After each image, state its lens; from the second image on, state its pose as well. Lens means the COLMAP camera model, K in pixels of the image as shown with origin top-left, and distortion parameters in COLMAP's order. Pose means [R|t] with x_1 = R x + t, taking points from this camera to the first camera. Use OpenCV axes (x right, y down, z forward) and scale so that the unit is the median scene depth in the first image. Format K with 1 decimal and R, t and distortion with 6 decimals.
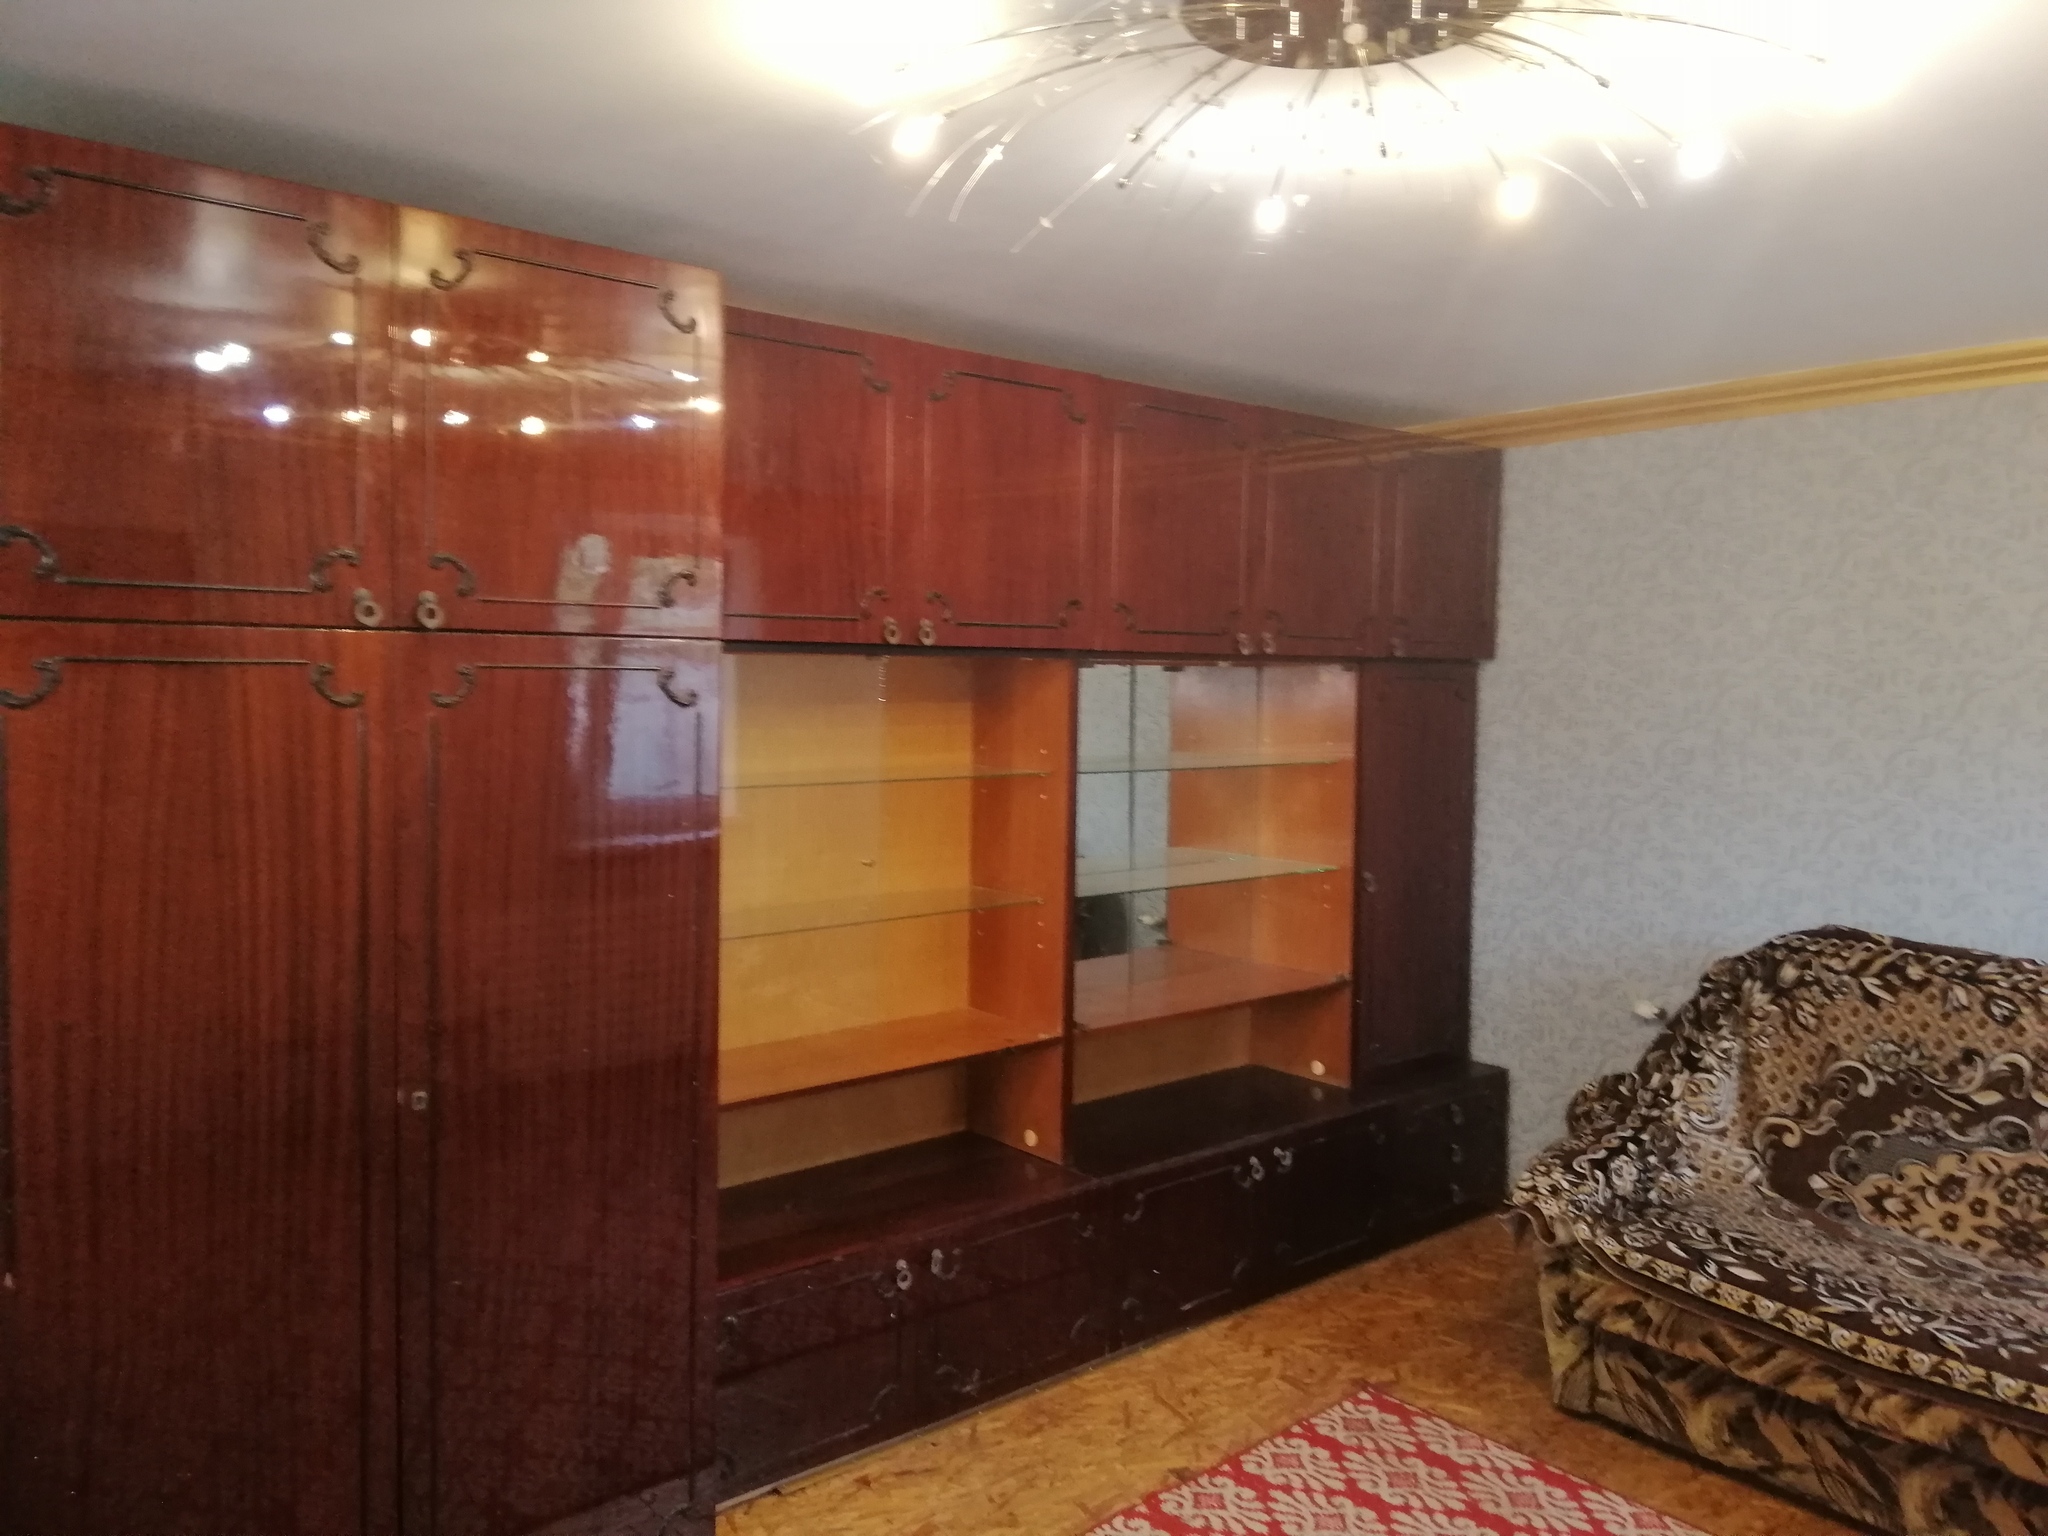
lens RADIAL K [[1563.6, 0, 1033.2], [0, 1563.6, 767.1], [0, 0, 1]] dist [0.077594, -0.112978]
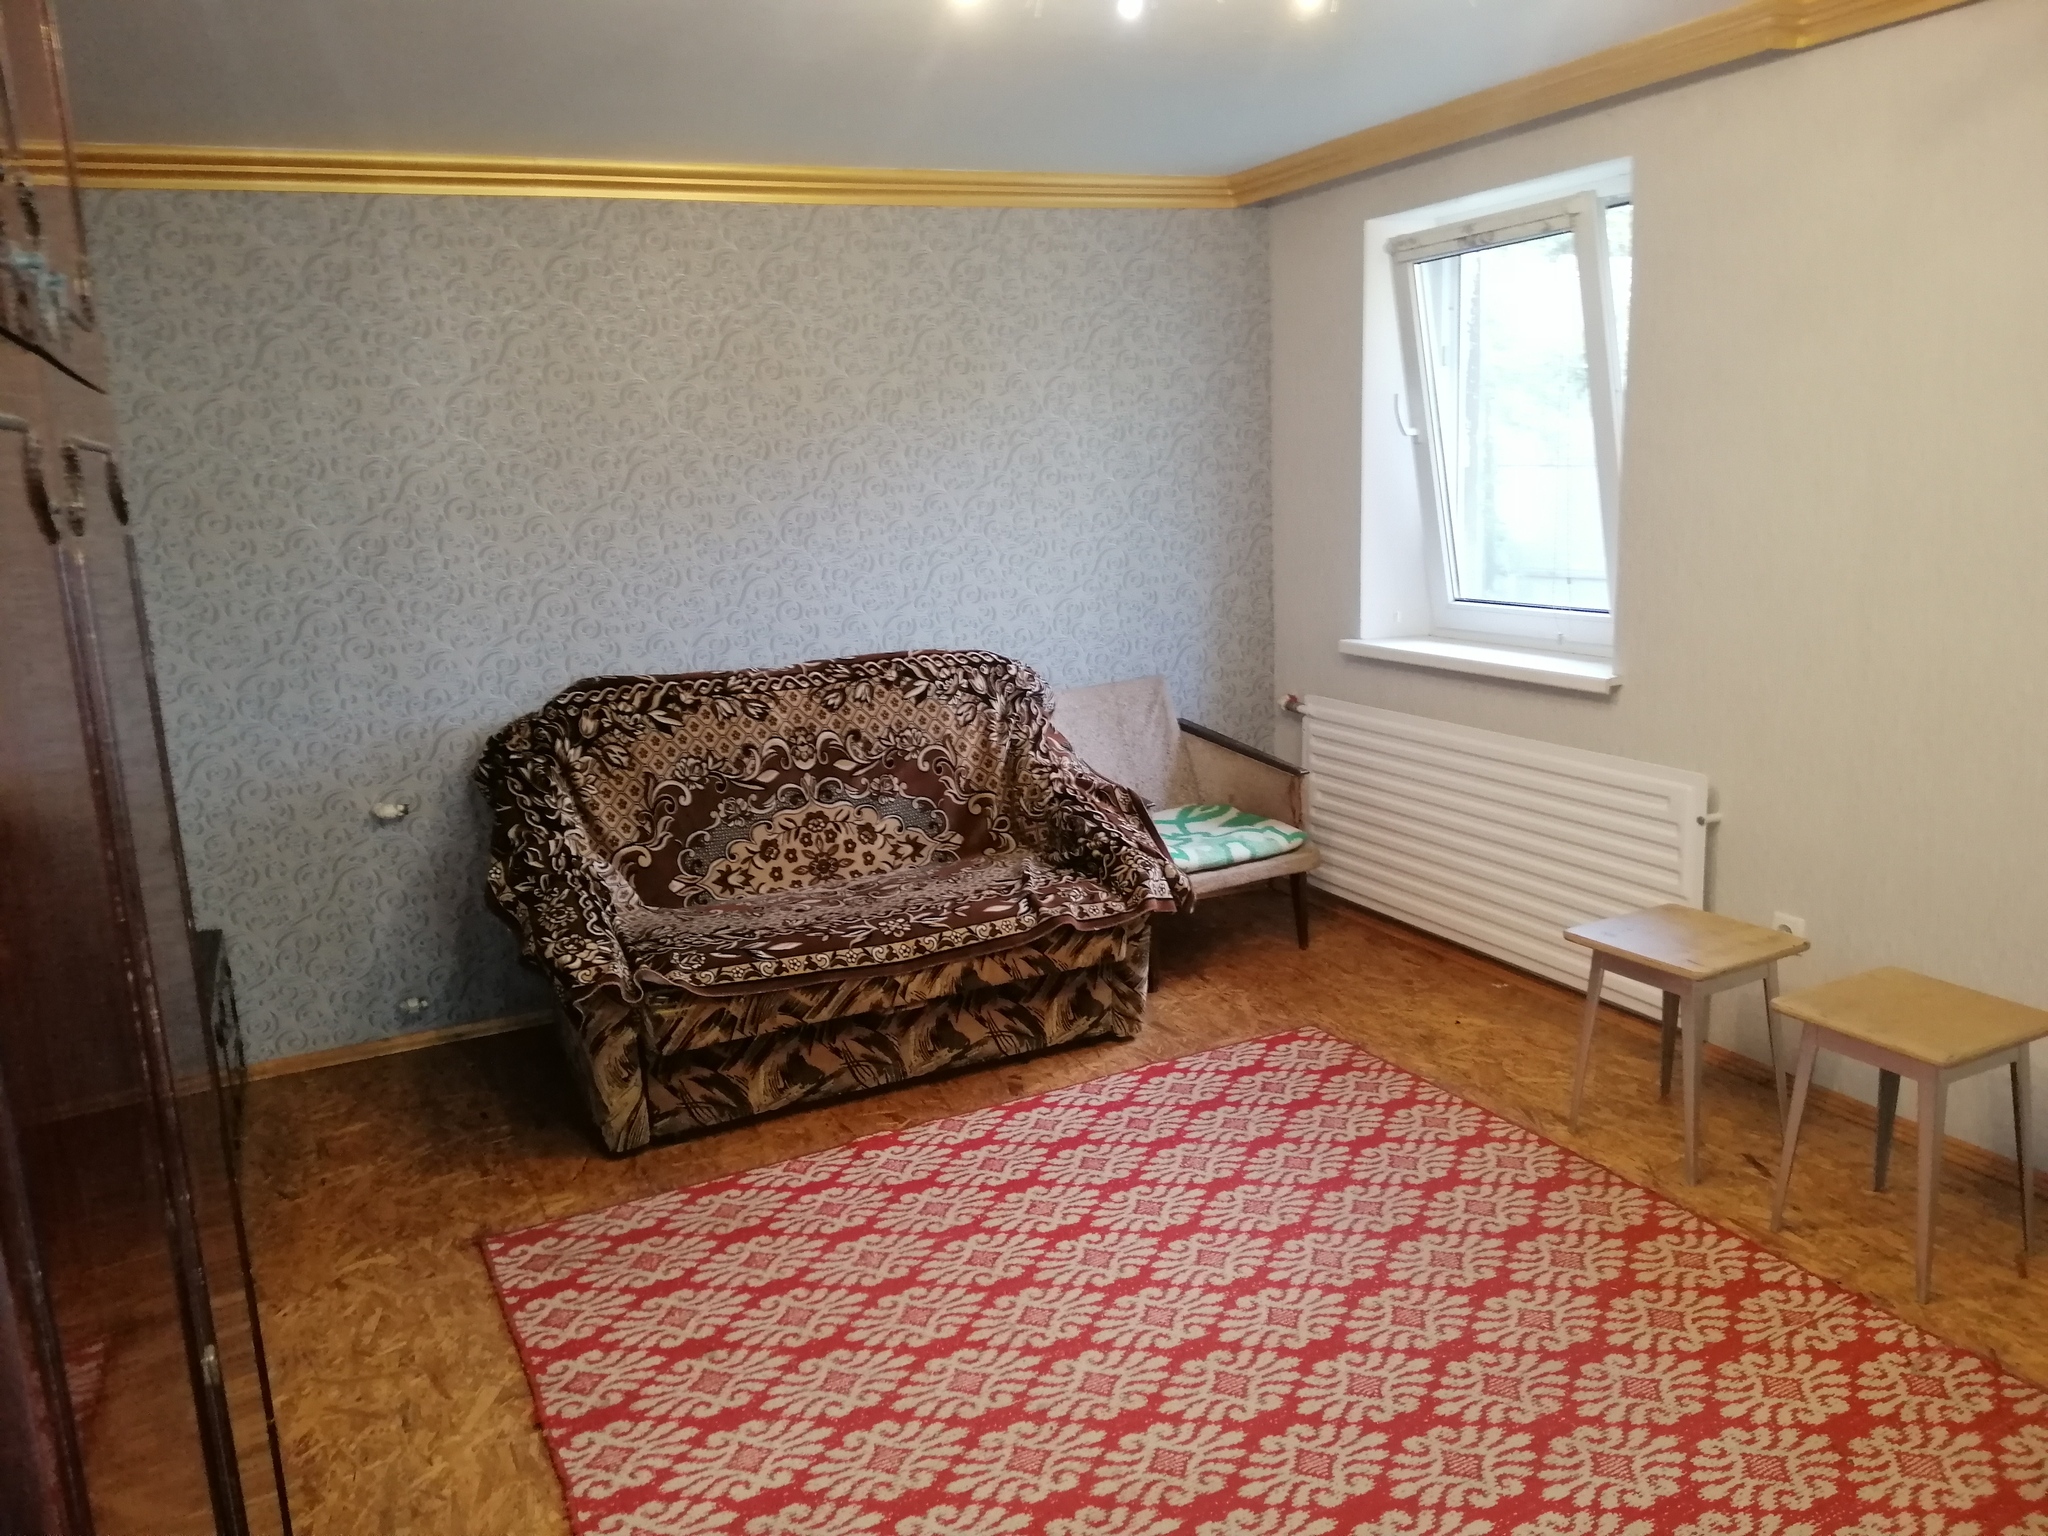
lens RADIAL K [[1563.6, 0, 1028.9], [0, 1563.6, 773.9], [0, 0, 1]] dist [0.077594, -0.112978]
pose [[0.218117, -0.216748, 0.951549, -0.576877], [0.106912, 0.974463, 0.197461, -0.025213], [-0.970049, 0.058662, 0.235720, 0.483939]]
